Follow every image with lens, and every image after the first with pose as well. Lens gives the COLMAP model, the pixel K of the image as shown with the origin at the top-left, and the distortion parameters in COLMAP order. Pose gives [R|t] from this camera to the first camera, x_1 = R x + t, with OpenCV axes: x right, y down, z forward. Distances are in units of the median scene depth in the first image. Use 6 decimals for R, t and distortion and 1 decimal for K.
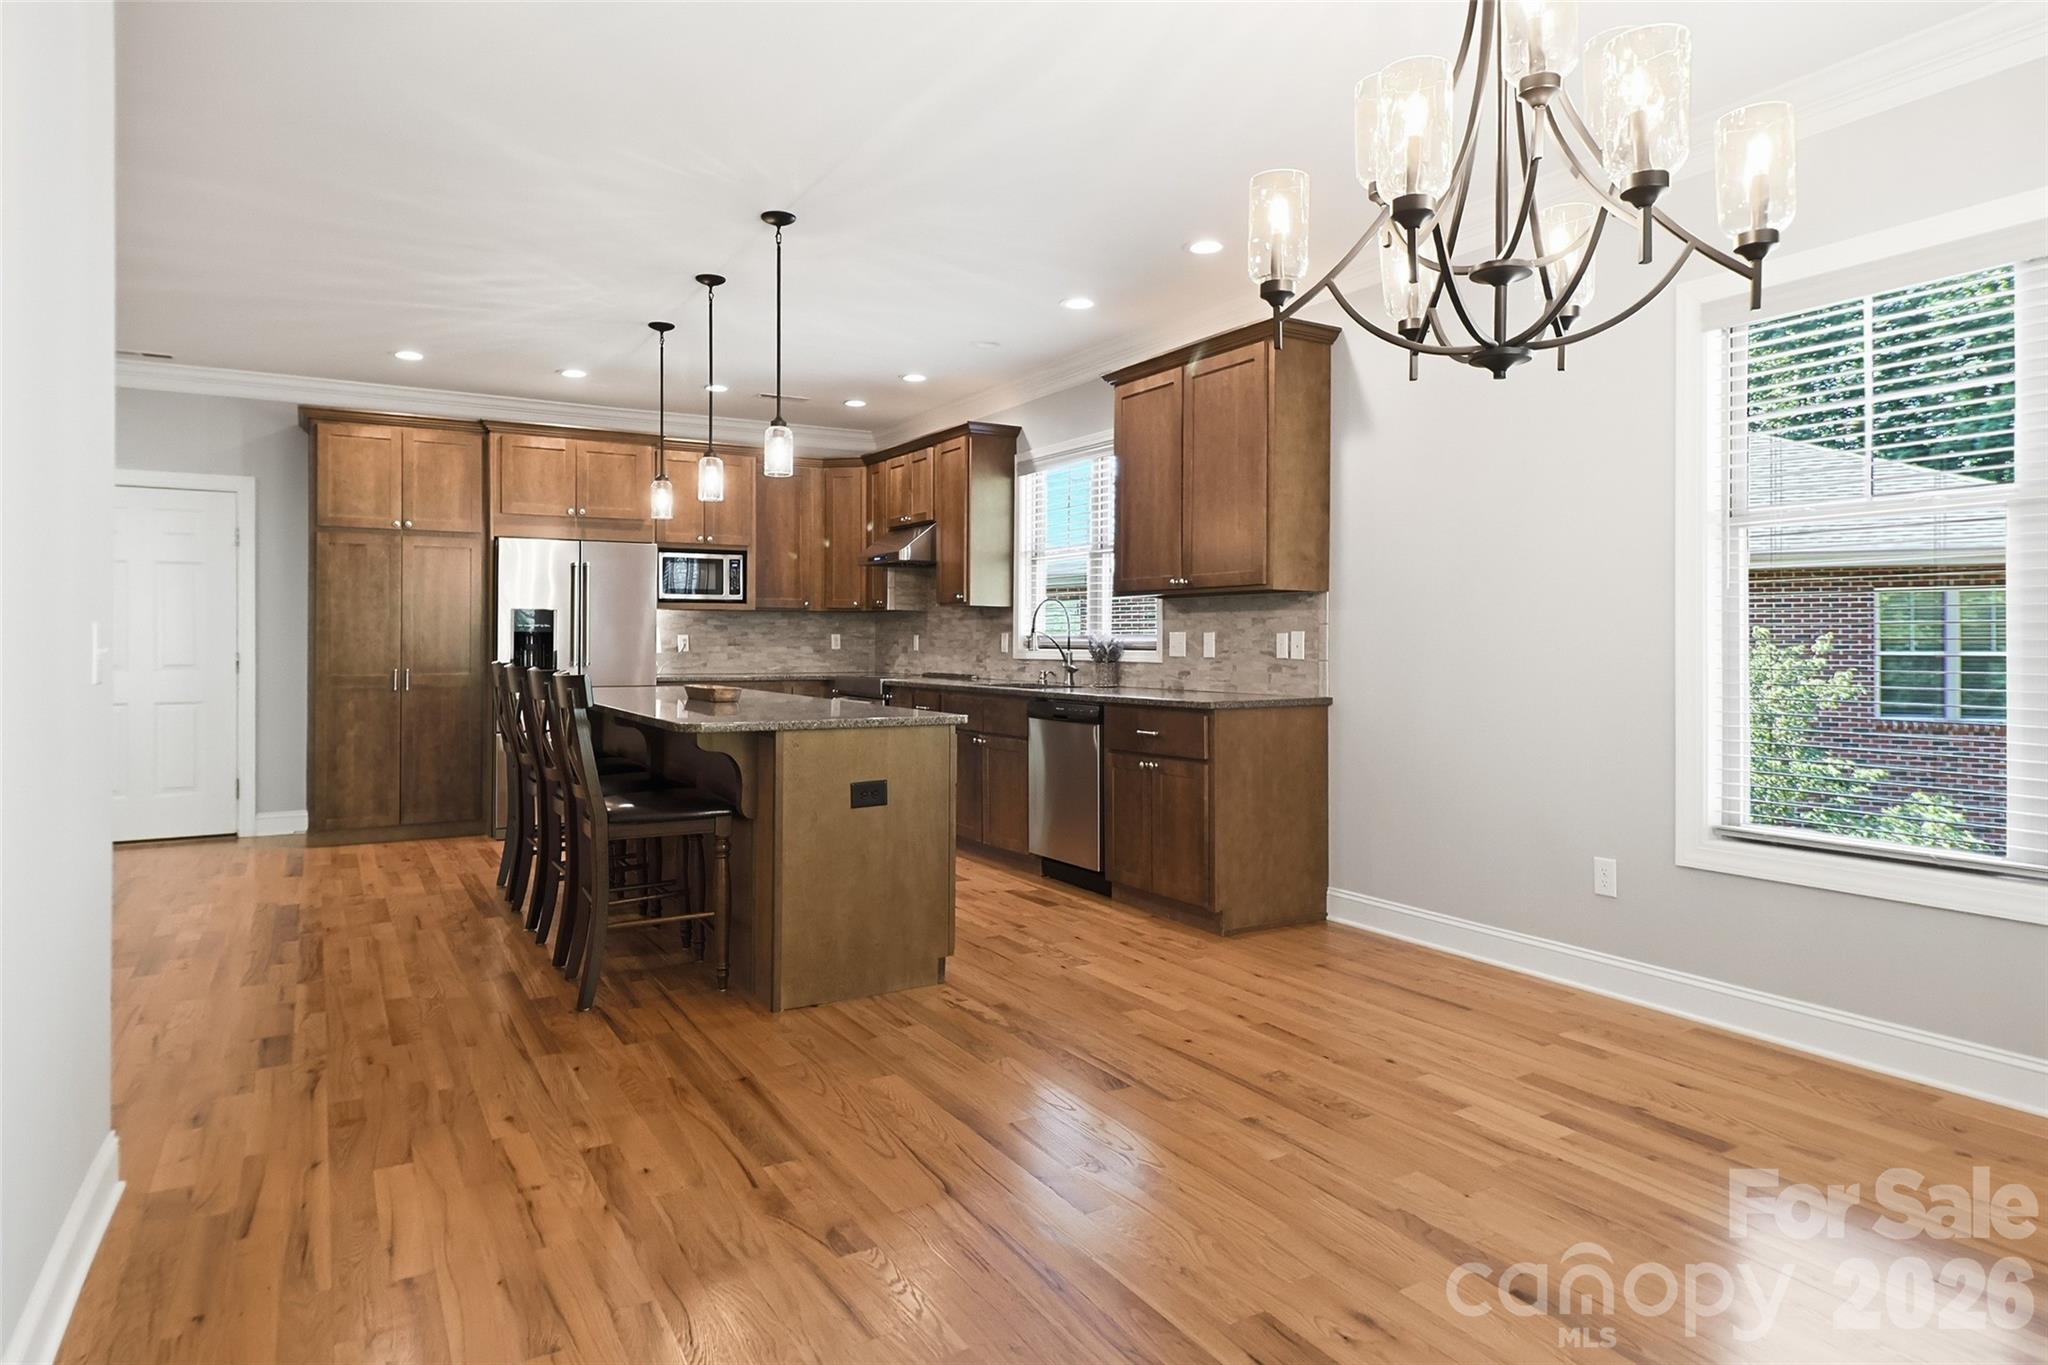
lens RADIAL K [[1150.0, 0, 993.0], [0, 1150.0, 635.7], [0, 0, 1]] dist [-0.012481, 0.000967]
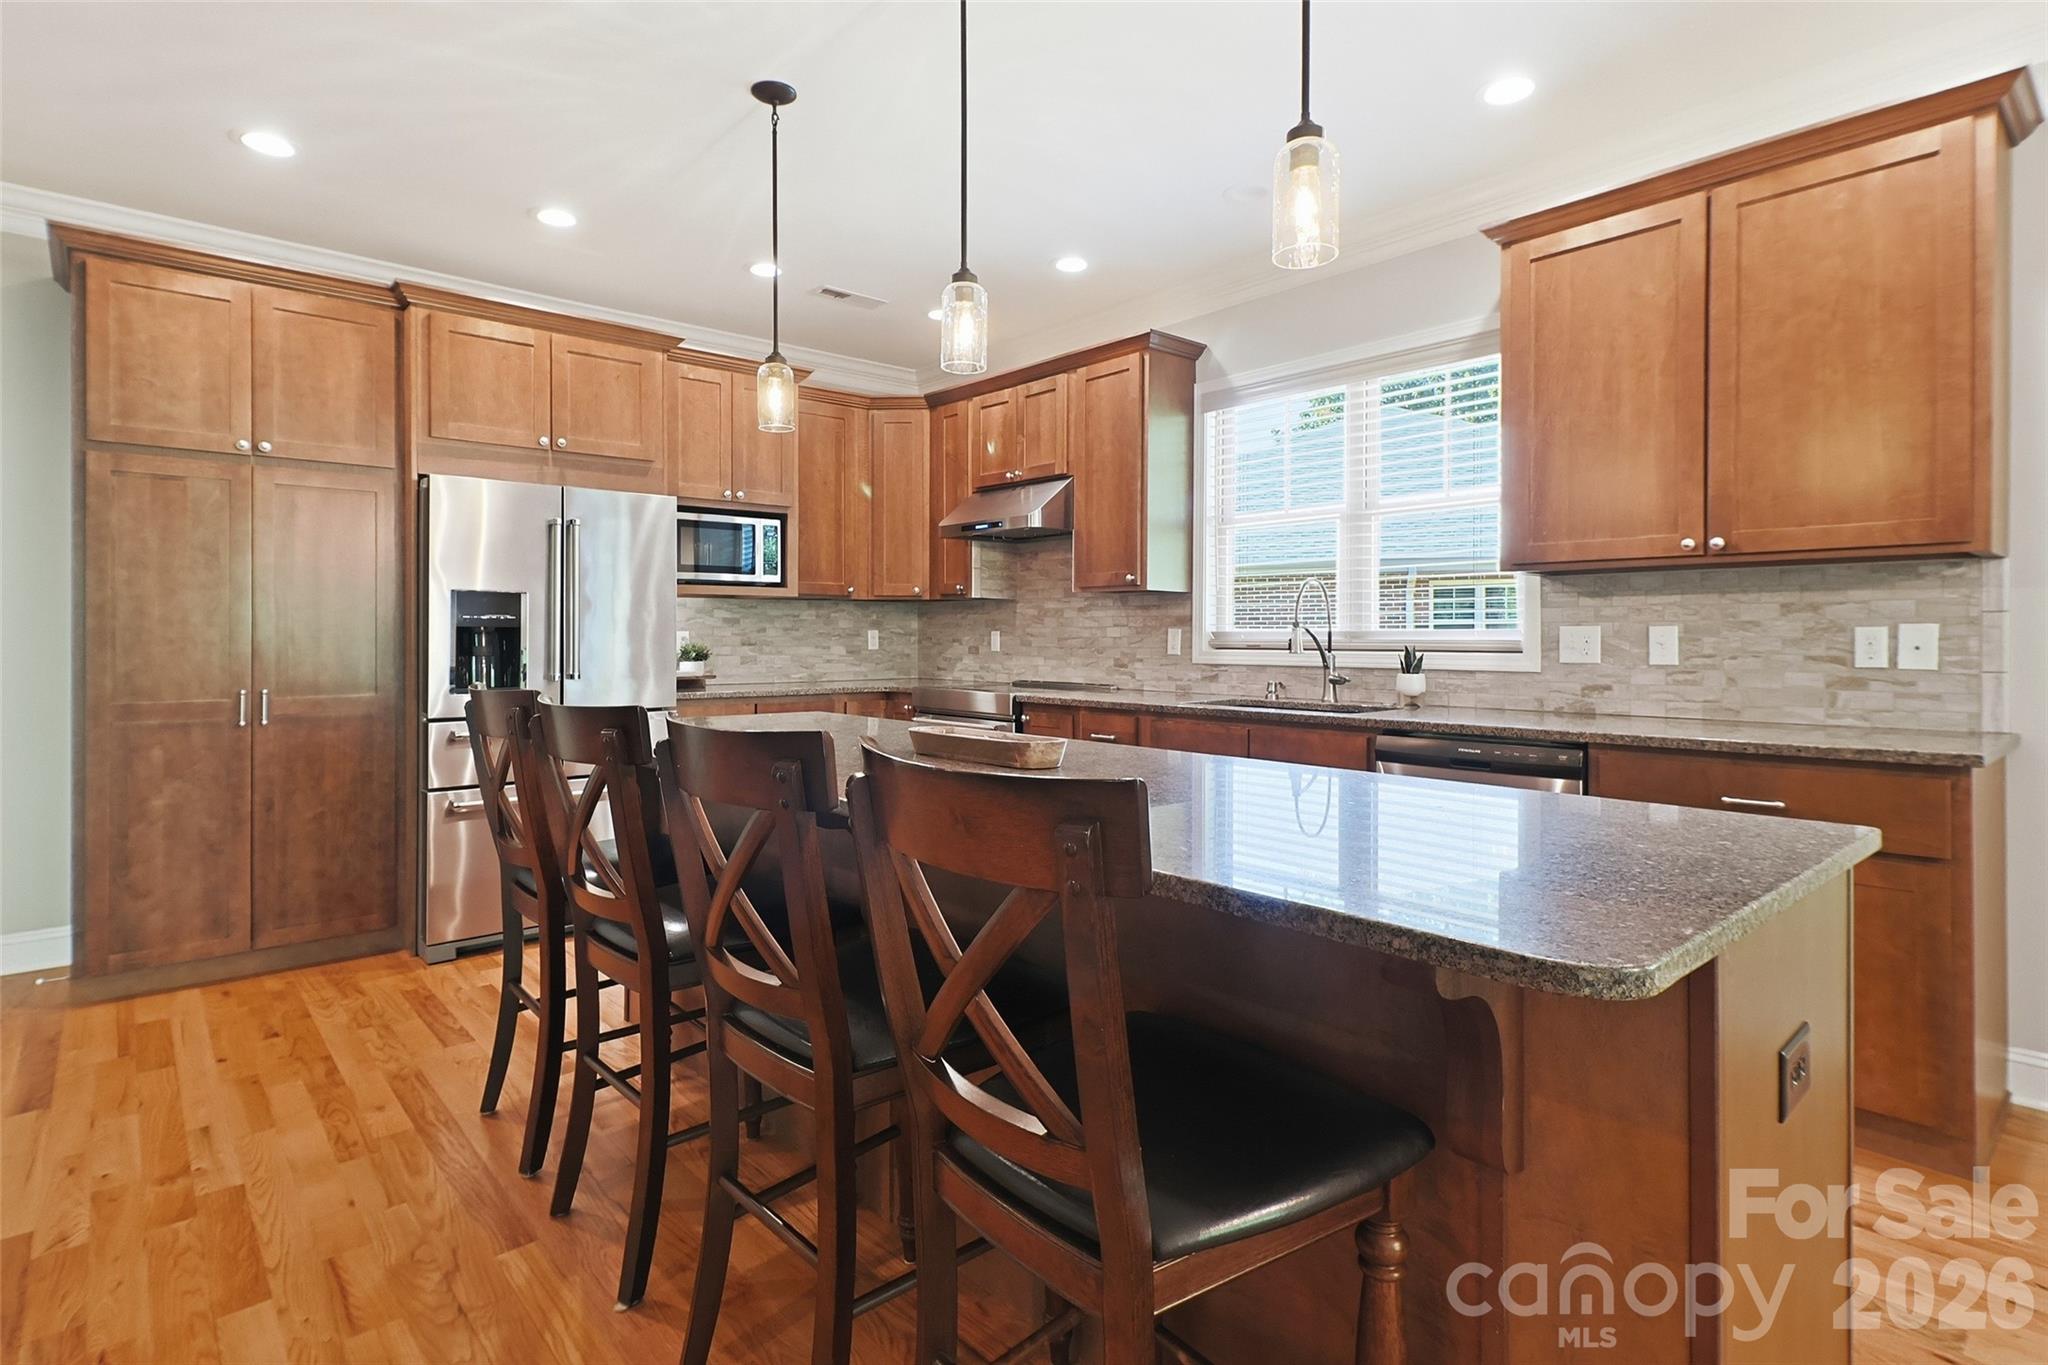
lens RADIAL K [[1031.8, 0, 1018.2], [0, 1031.8, 637.3], [0, 0, 1]] dist [-0.000468, -0.001216]
pose [[0.982419, -0.002419, 0.186676, -0.224668], [0.001465, 0.999985, 0.005248, -0.000262], [-0.186686, -0.004882, 0.982408, 0.397756]]
